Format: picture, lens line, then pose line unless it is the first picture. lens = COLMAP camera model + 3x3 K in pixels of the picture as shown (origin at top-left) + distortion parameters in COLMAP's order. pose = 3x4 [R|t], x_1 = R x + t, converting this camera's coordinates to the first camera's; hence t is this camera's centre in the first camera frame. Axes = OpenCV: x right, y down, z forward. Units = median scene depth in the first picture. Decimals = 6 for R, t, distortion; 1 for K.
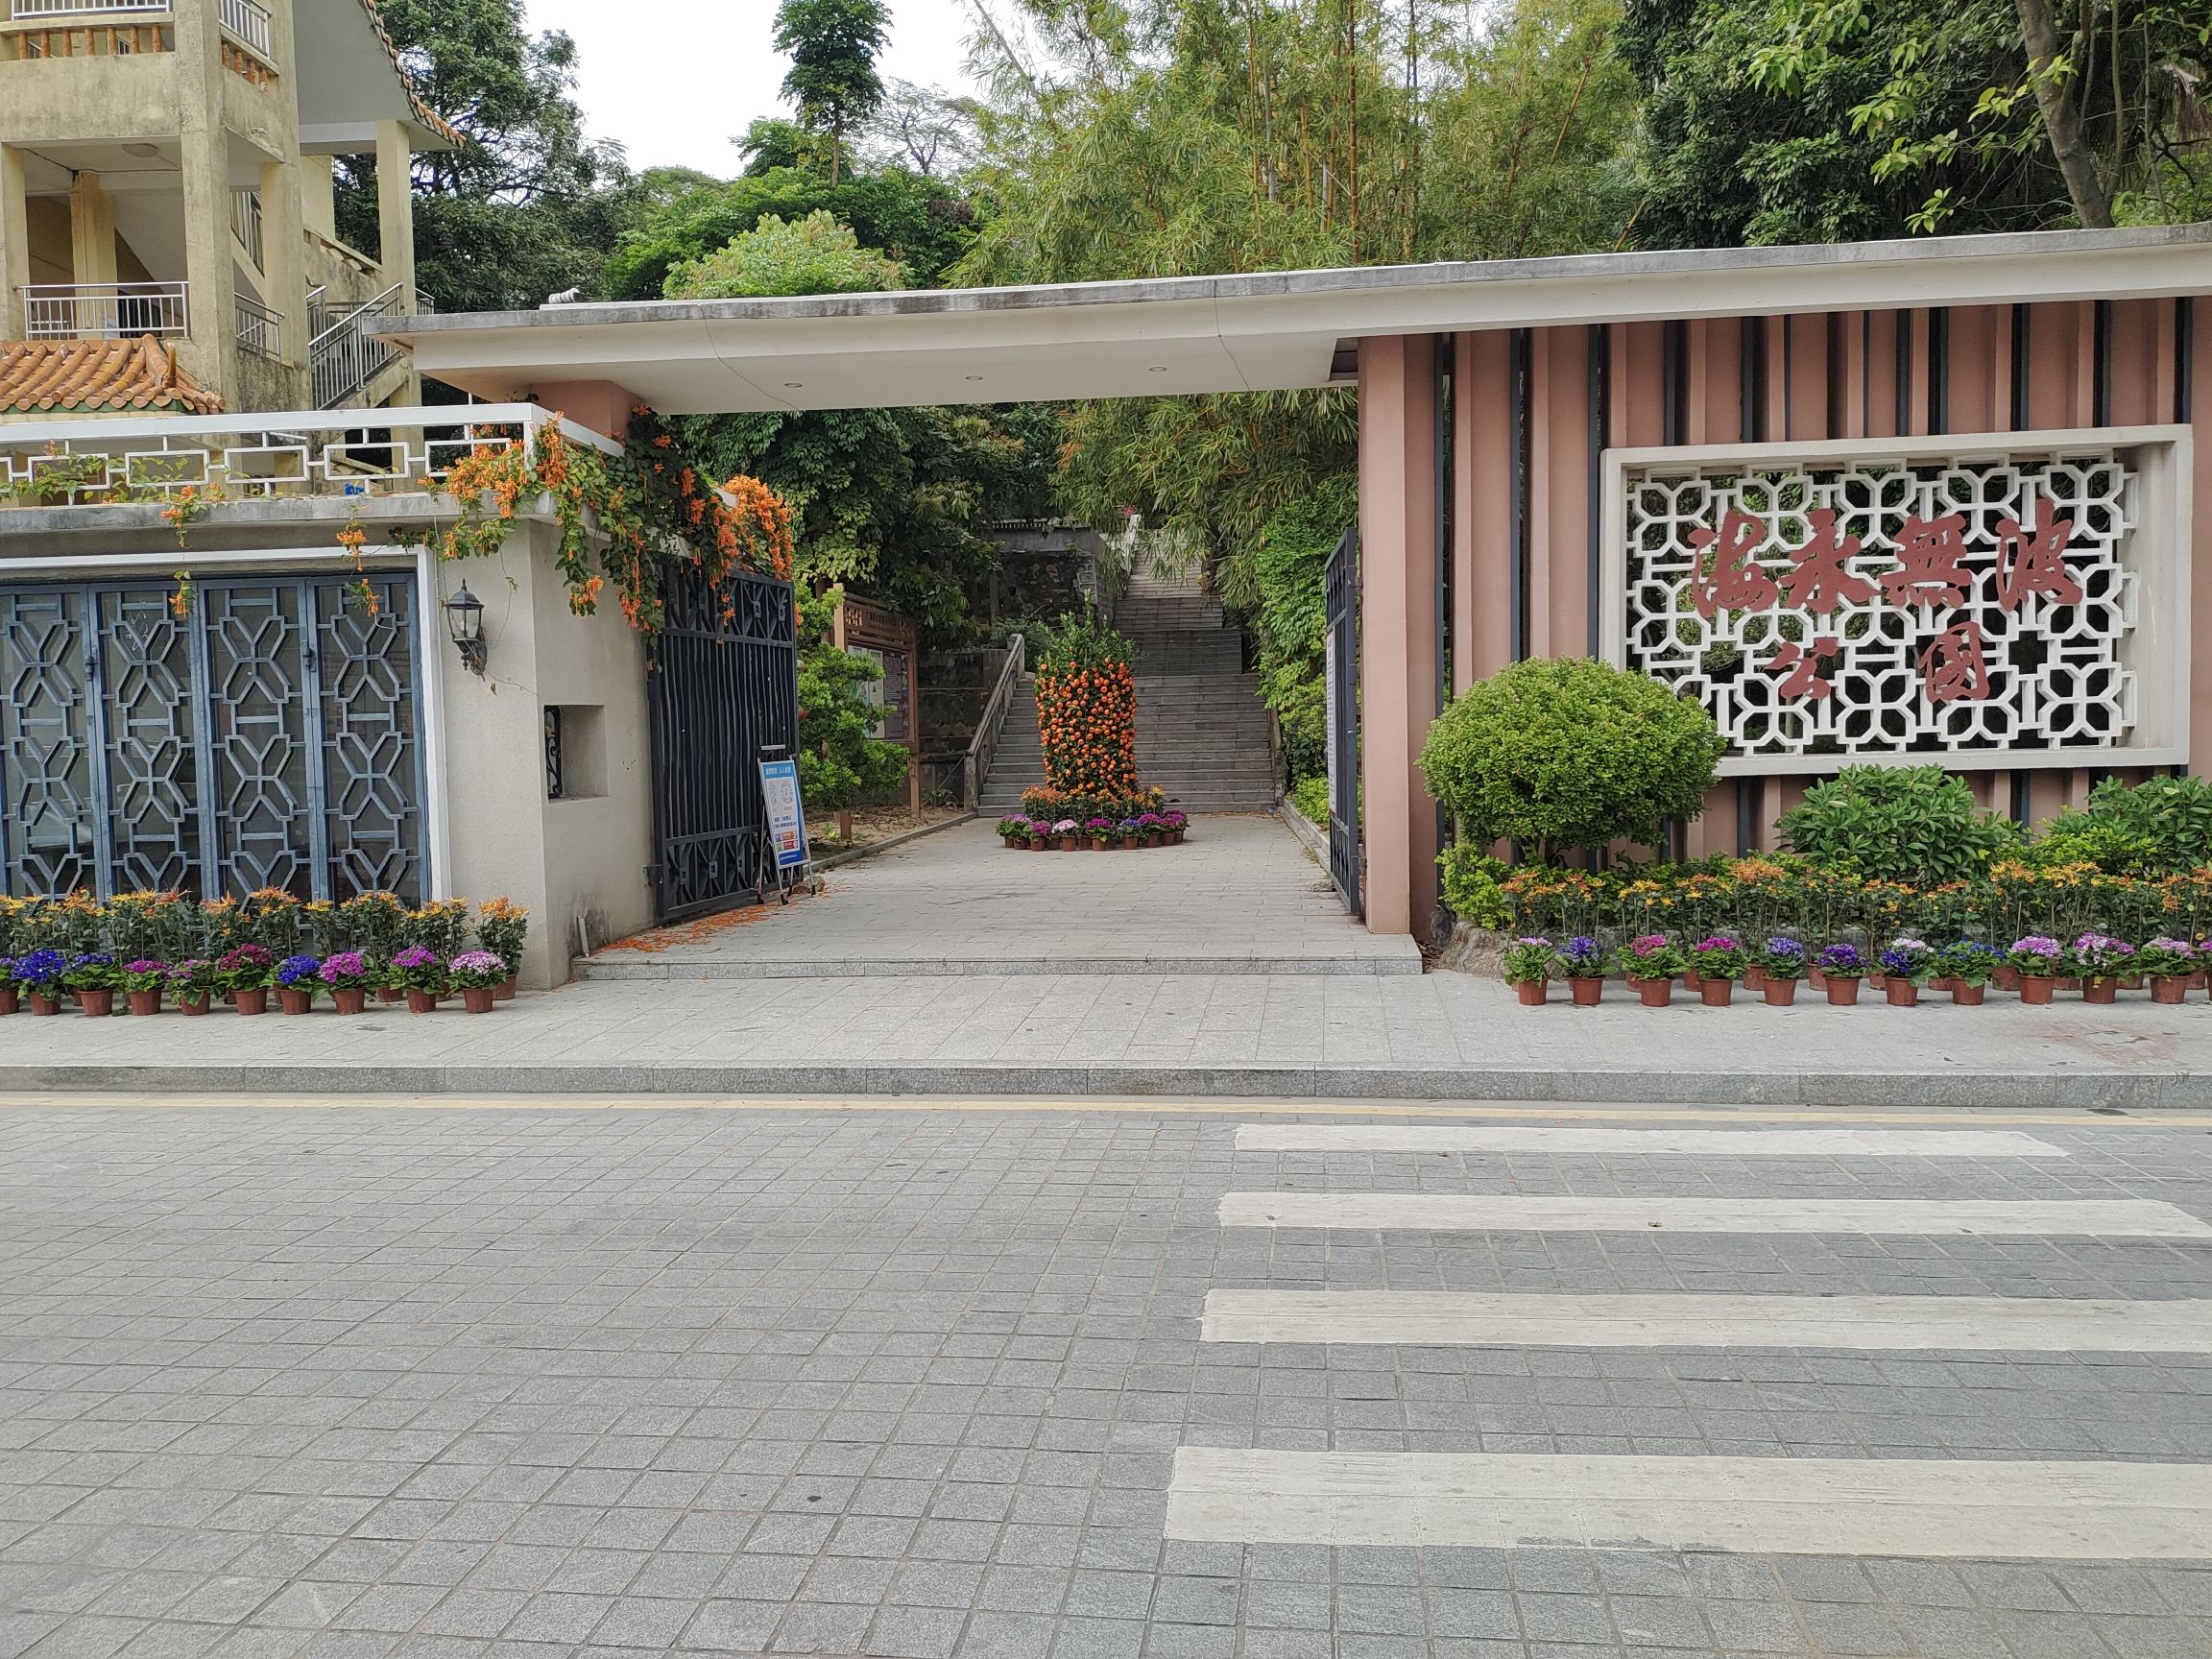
lens RADIAL K [[1659.4, 0, 1102.6], [0, 1659.4, 821.3], [0, 0, 1]] dist [0.048313, -0.056886]
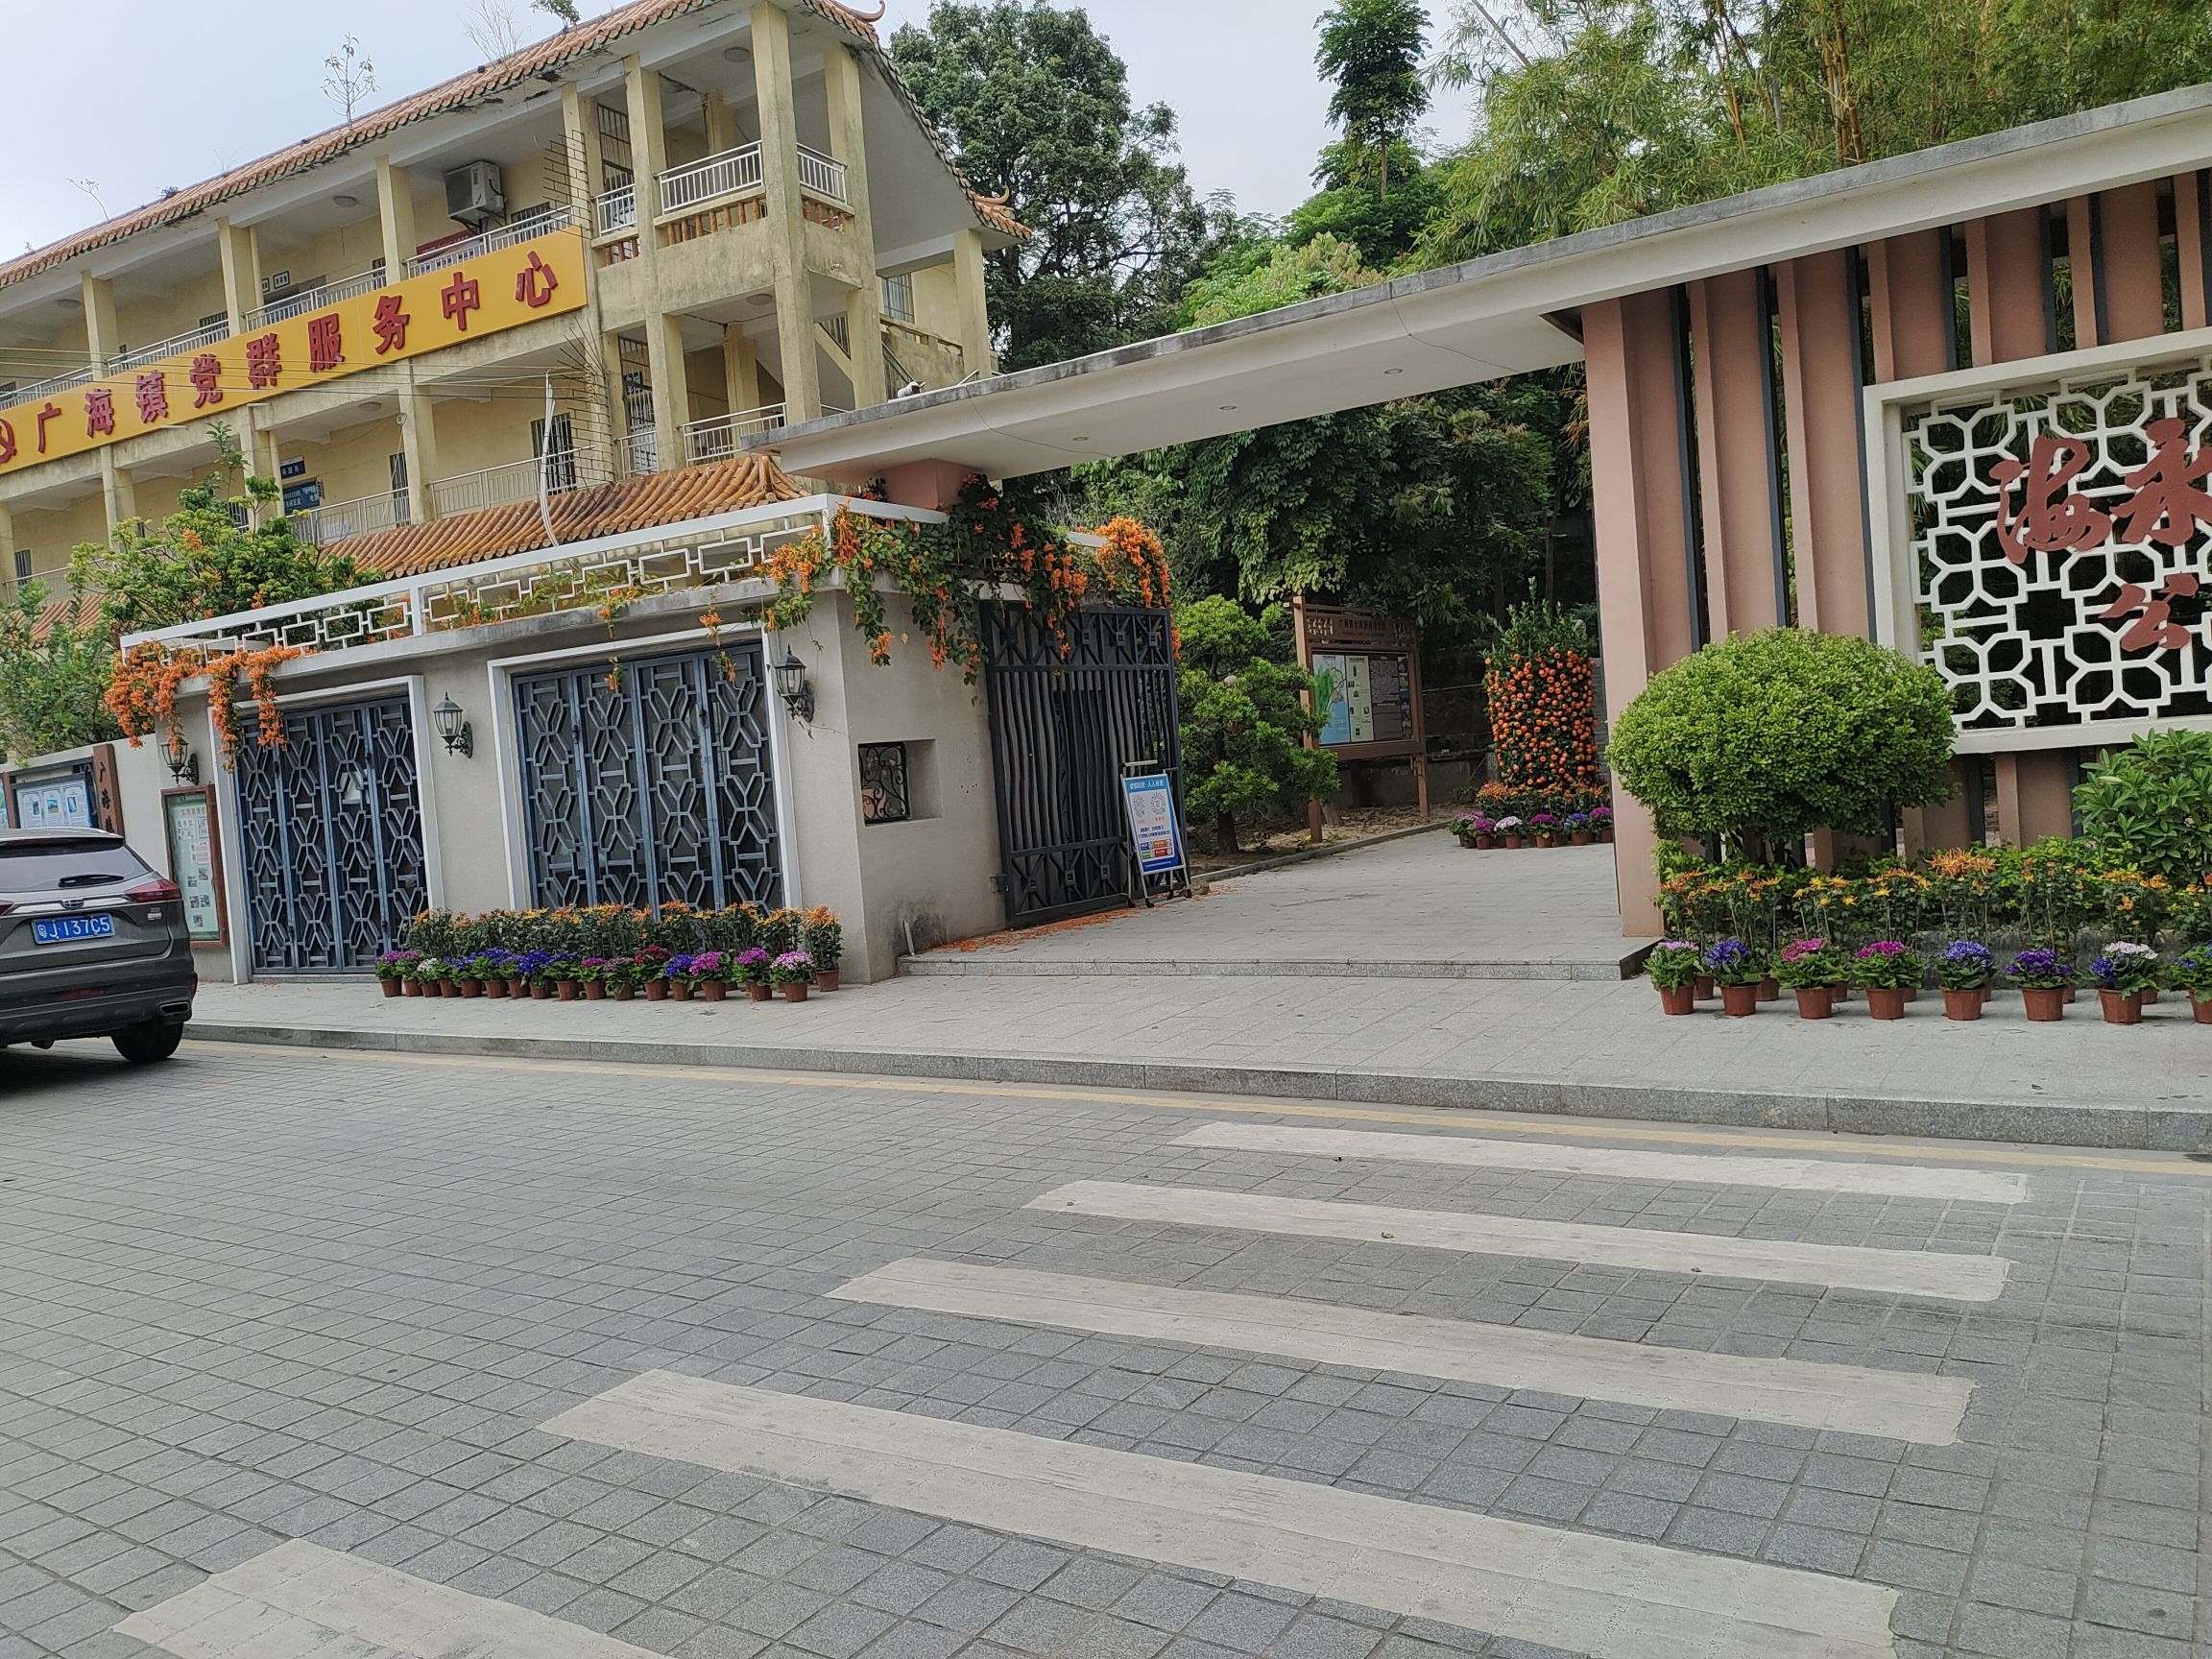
lens RADIAL K [[1659.4, 0, 1107.1], [0, 1659.4, 824.7], [0, 0, 1]] dist [0.048313, -0.056886]
pose [[0.890215, -0.031891, -0.454422, 0.361153], [0.034846, 0.999391, -0.001873, -0.003902], [0.454205, -0.014167, 0.890784, 0.026368]]
